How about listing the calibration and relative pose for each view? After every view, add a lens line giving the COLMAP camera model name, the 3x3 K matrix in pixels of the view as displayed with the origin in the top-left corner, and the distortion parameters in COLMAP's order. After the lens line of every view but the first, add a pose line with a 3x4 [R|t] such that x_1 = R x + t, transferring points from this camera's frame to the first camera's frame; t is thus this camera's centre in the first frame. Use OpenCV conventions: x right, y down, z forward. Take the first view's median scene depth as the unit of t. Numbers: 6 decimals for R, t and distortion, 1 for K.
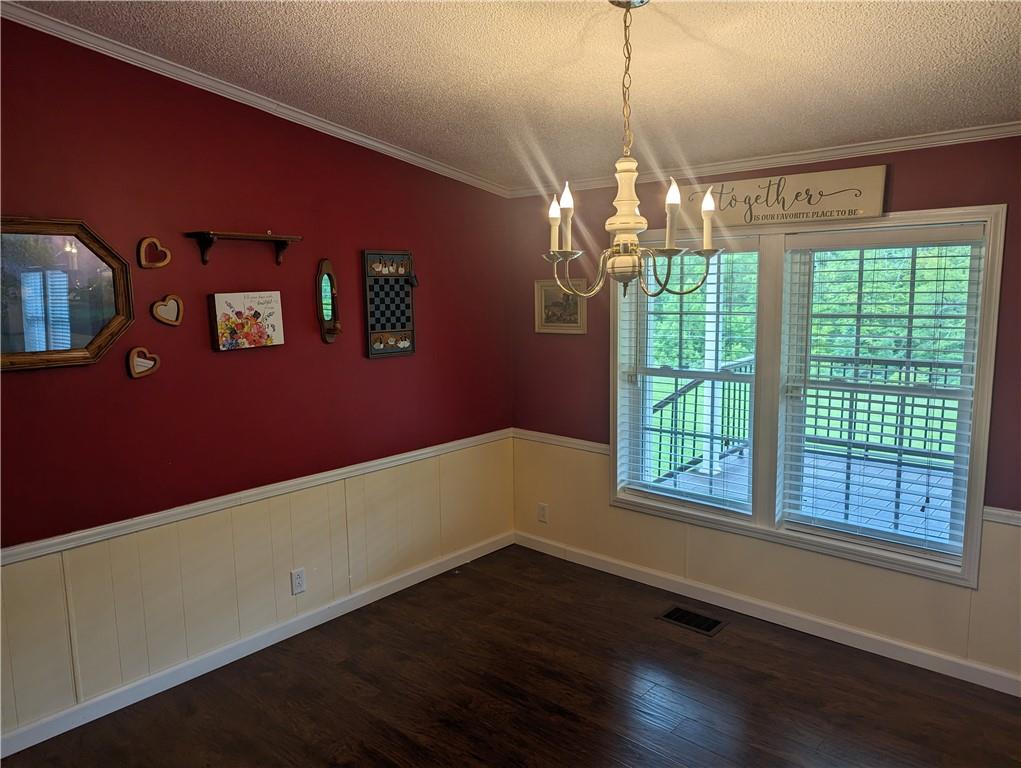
lens RADIAL K [[720.3, 0, 516.4], [0, 720.3, 382.4], [0, 0, 1]] dist [0.032465, -0.019006]
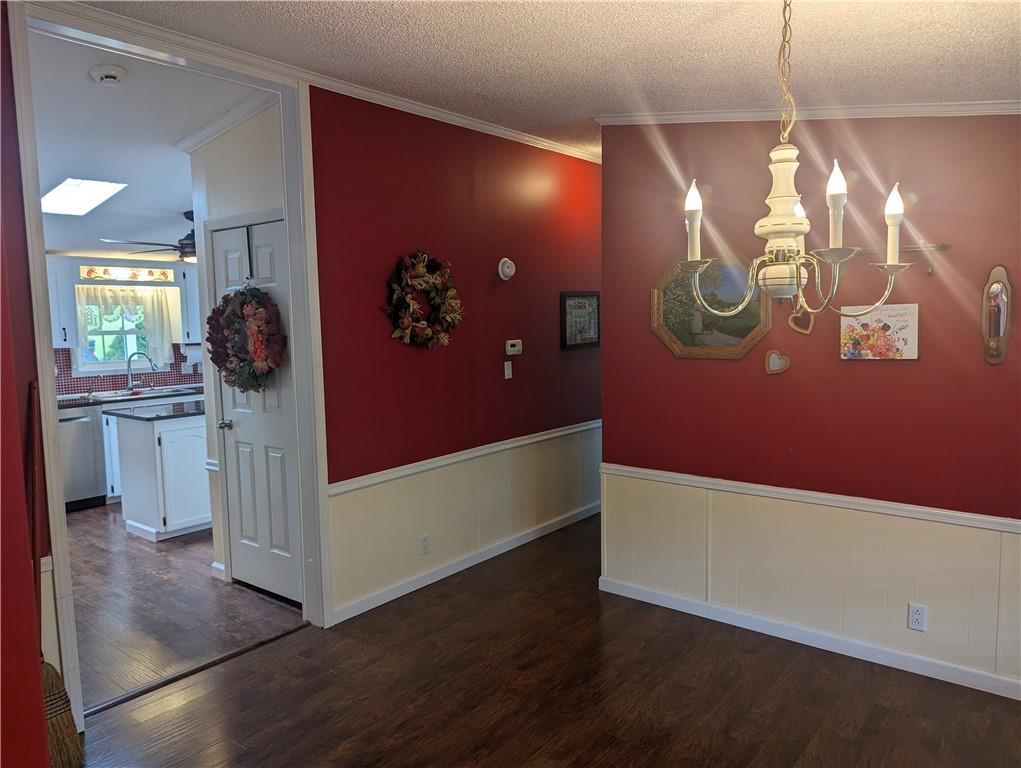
lens RADIAL K [[720.3, 0, 505.6], [0, 720.3, 382.3], [0, 0, 1]] dist [0.032465, -0.019006]
pose [[0.039478, 0.109704, -0.993180, 0.667553], [-0.117429, 0.987576, 0.104417, -0.066526], [0.992296, 0.112506, 0.051870, 0.471528]]
